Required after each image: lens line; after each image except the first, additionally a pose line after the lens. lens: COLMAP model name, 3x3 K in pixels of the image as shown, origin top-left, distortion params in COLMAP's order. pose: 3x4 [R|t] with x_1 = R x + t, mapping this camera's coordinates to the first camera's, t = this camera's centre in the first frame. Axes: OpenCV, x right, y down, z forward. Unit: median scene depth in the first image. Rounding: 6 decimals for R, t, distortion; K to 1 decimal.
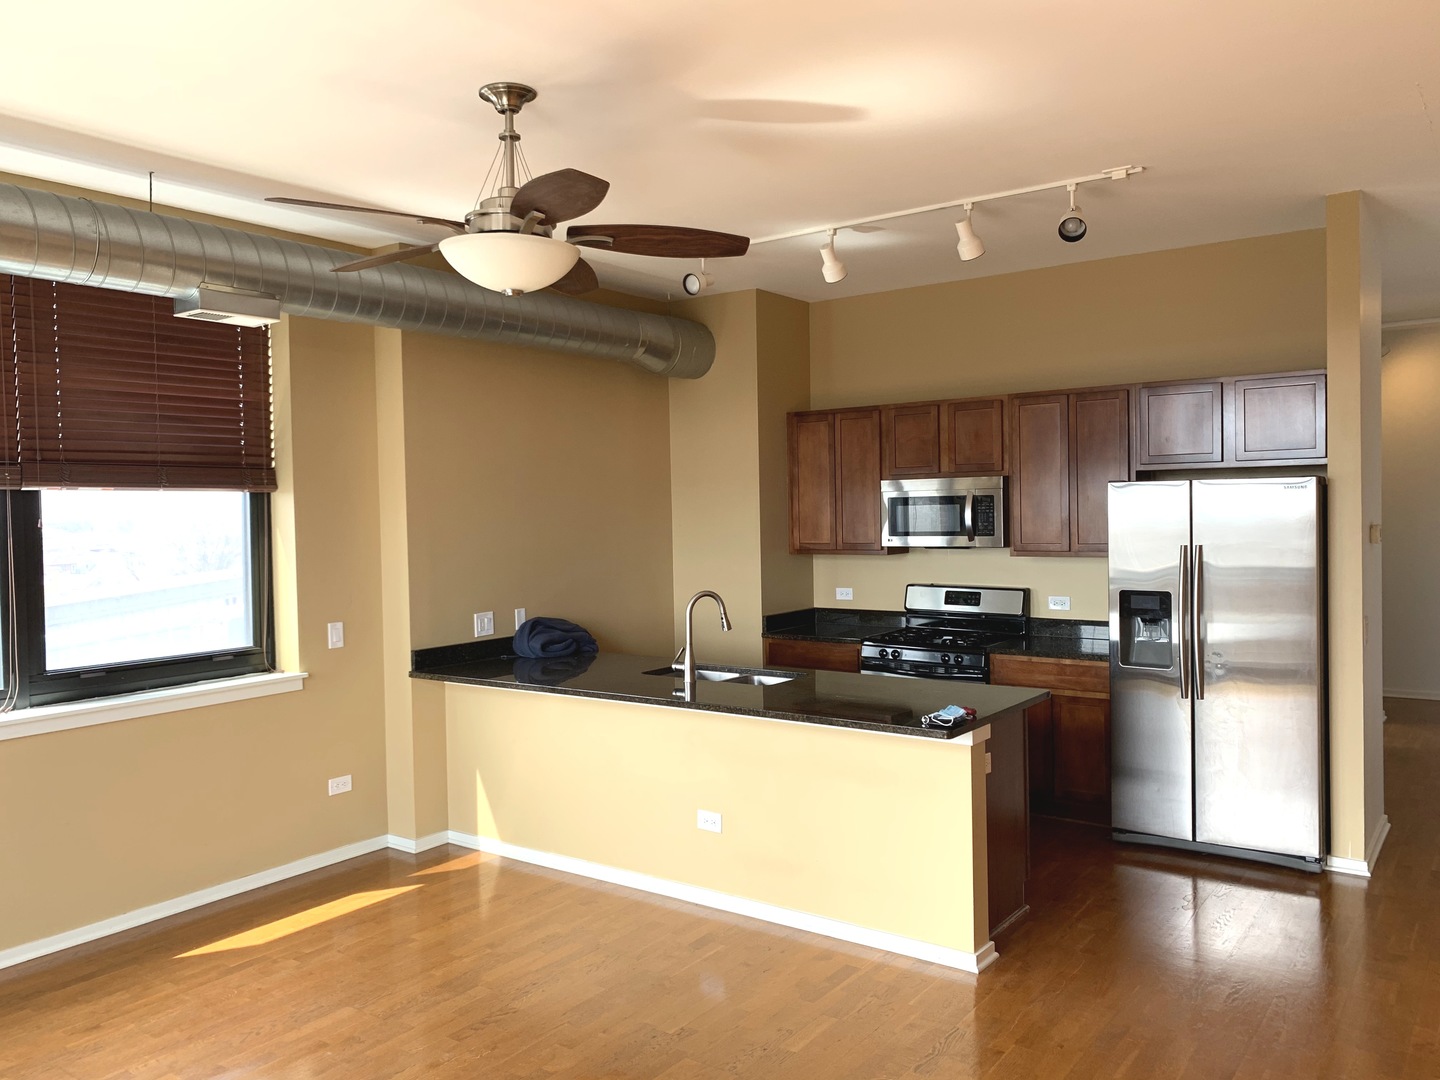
lens RADIAL K [[1107.2, 0, 719.0], [0, 1107.2, 528.6], [0, 0, 1]] dist [0.036259, -0.032260]
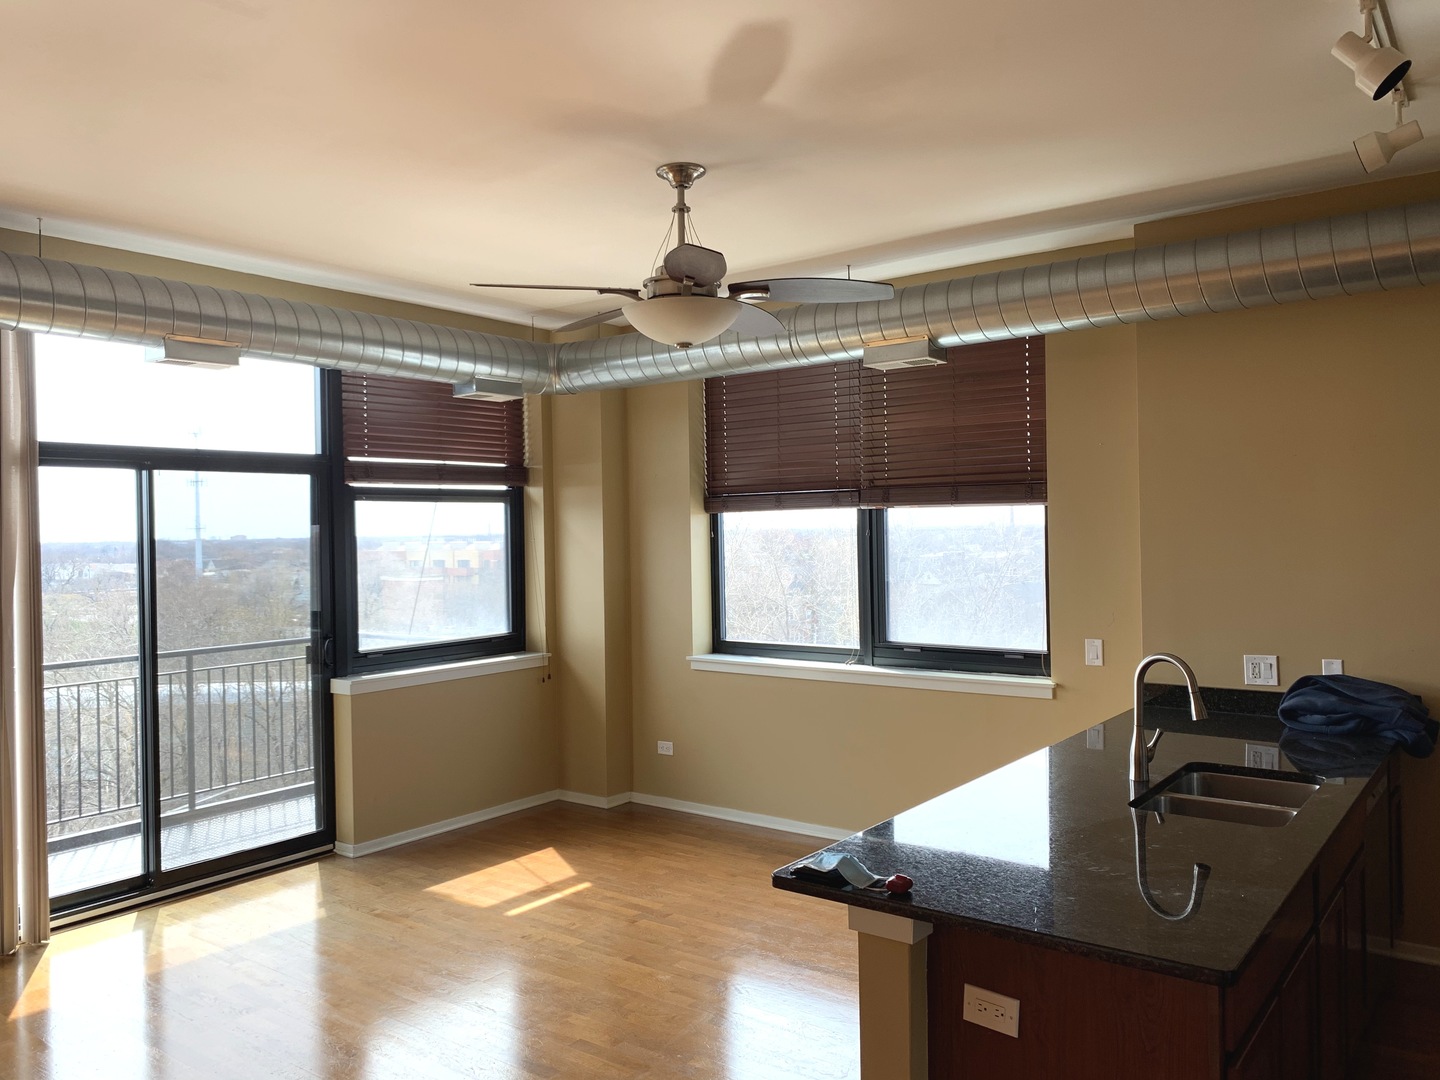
lens RADIAL K [[1107.2, 0, 719.0], [0, 1107.2, 528.6], [0, 0, 1]] dist [0.036259, -0.032260]
pose [[-0.013774, 0.022480, -0.999652, 0.661231], [0.001195, 0.999747, 0.022465, -0.035991], [0.999904, -0.000886, -0.013797, 0.726037]]
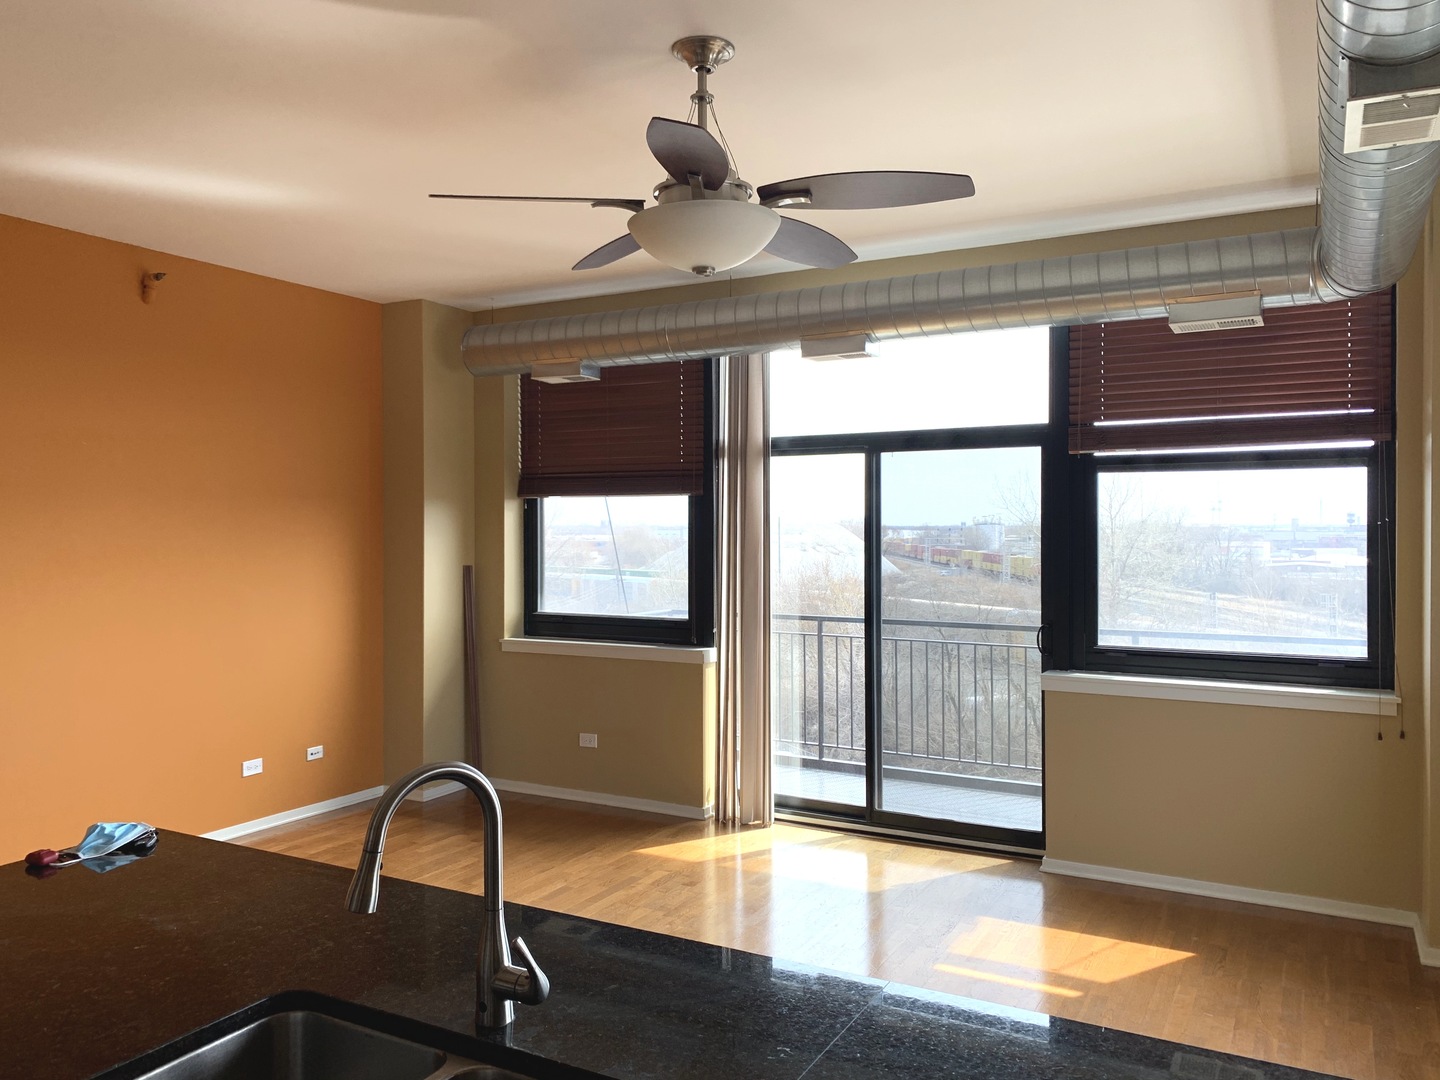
lens RADIAL K [[1094.1, 0, 707.2], [0, 1094.1, 534.6], [0, 0, 1]] dist [0.088905, -0.125601]
pose [[-0.991364, 0.022521, -0.129188, -0.045230], [0.019467, 0.999501, 0.024857, -0.014013], [0.129683, 0.022128, -0.991309, 1.304448]]
